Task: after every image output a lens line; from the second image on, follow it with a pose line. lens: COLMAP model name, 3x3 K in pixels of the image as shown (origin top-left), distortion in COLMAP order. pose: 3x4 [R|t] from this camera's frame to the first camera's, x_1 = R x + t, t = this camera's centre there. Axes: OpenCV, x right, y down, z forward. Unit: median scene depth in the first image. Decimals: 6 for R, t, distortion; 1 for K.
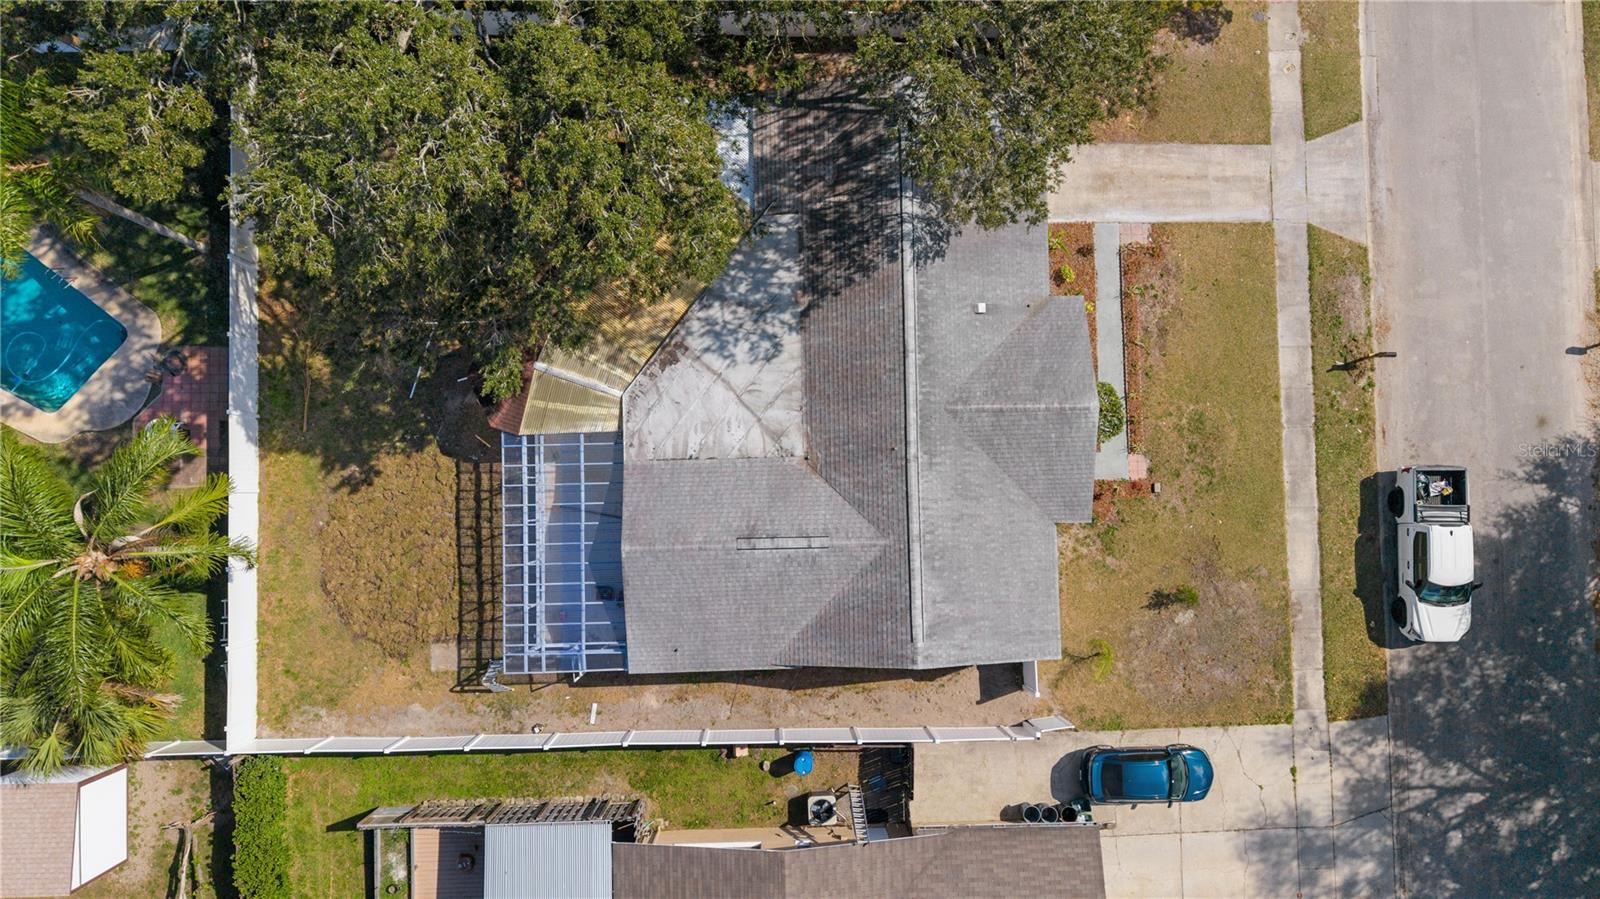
lens RADIAL K [[1075.1, 0, 805.7], [0, 1075.1, 451.8], [0, 0, 1]] dist [0.009674, -0.014534]
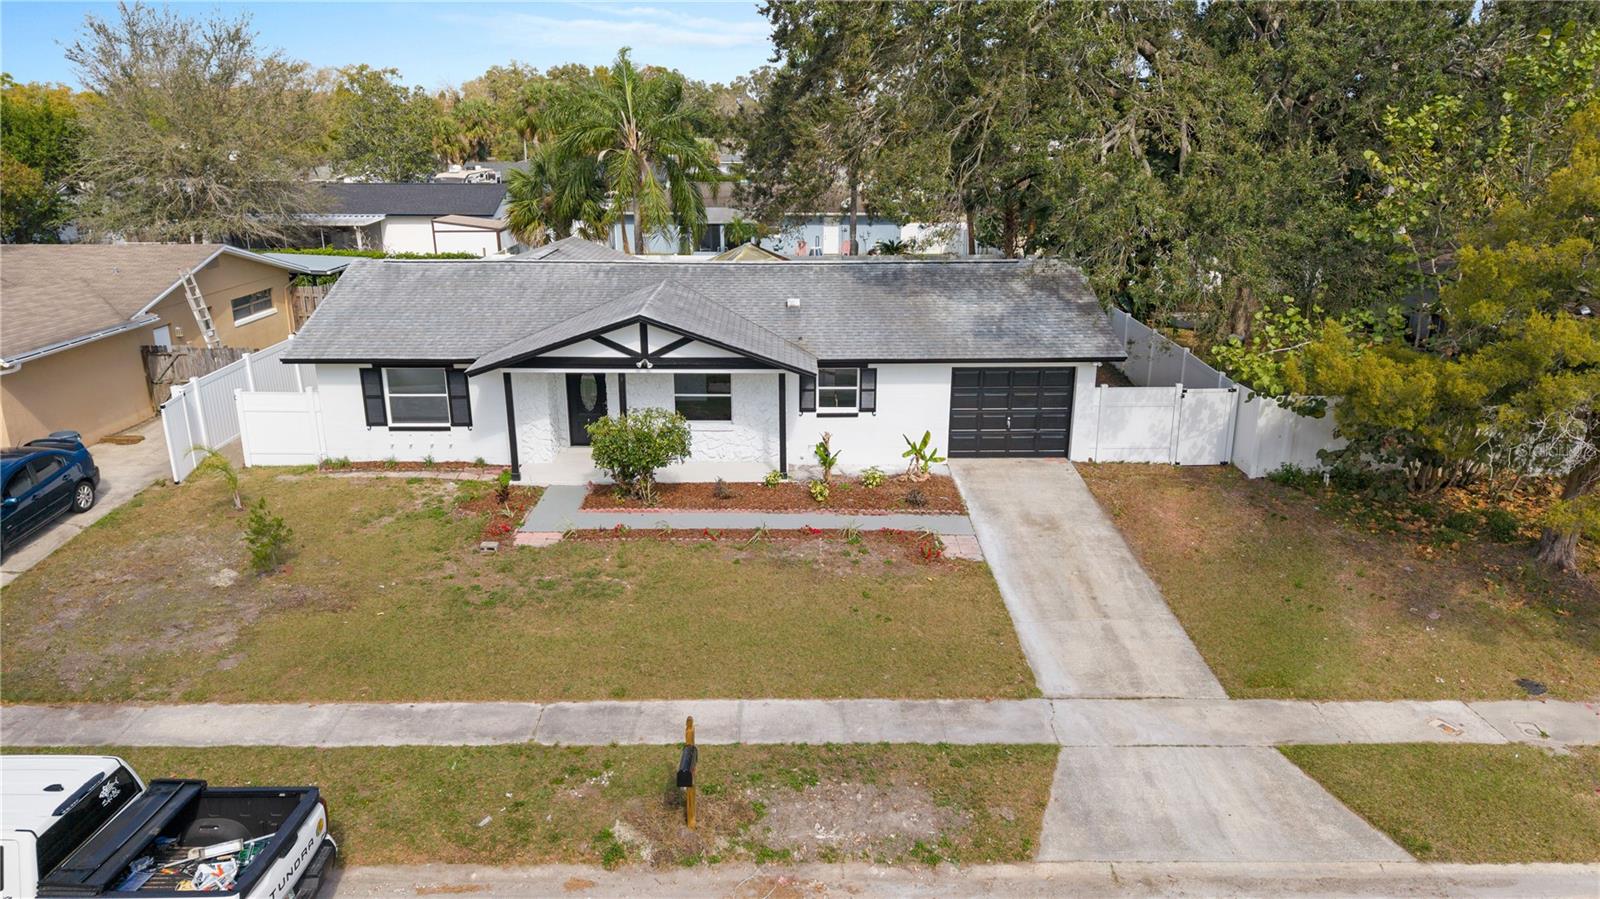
lens RADIAL K [[1075.1, 0, 804.7], [0, 1075.1, 448.6], [0, 0, 1]] dist [0.009674, -0.014534]
pose [[-0.004256, 0.268535, -0.963260, 0.817020], [-0.999086, 0.039833, 0.015519, -0.132700], [0.042537, 0.962446, 0.268120, 0.798528]]
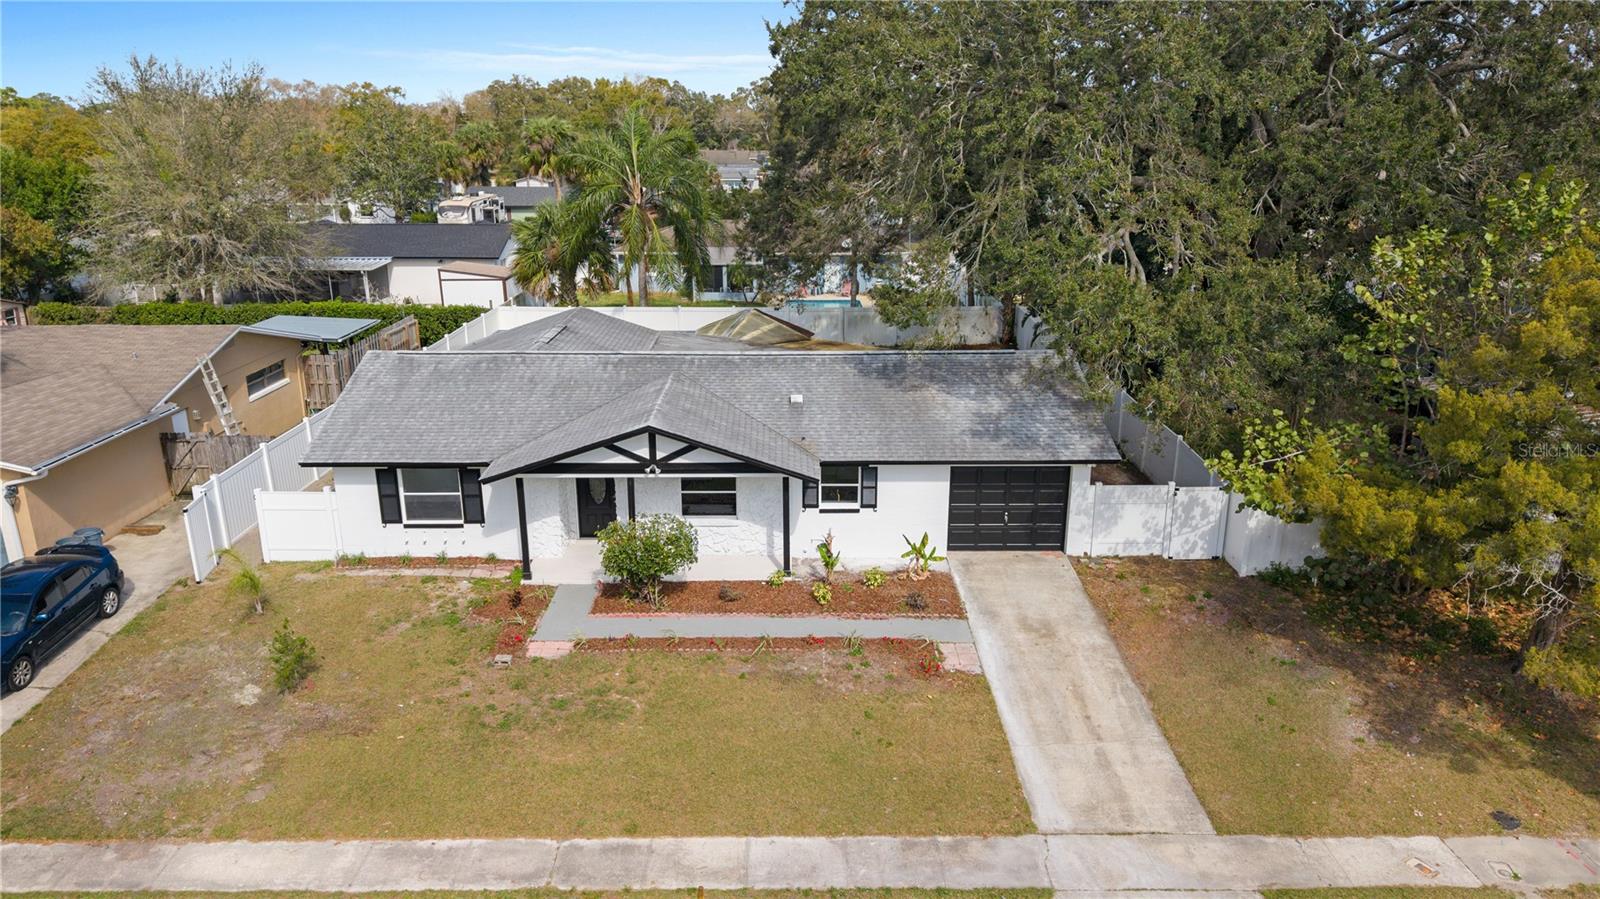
lens RADIAL K [[1075.1, 0, 804.1], [0, 1075.1, 447.1], [0, 0, 1]] dist [0.009674, -0.014534]
pose [[-0.004795, 0.267711, -0.963487, 0.818726], [-0.999107, 0.039168, 0.015855, -0.133359], [0.041982, 0.962703, 0.267285, 0.736100]]
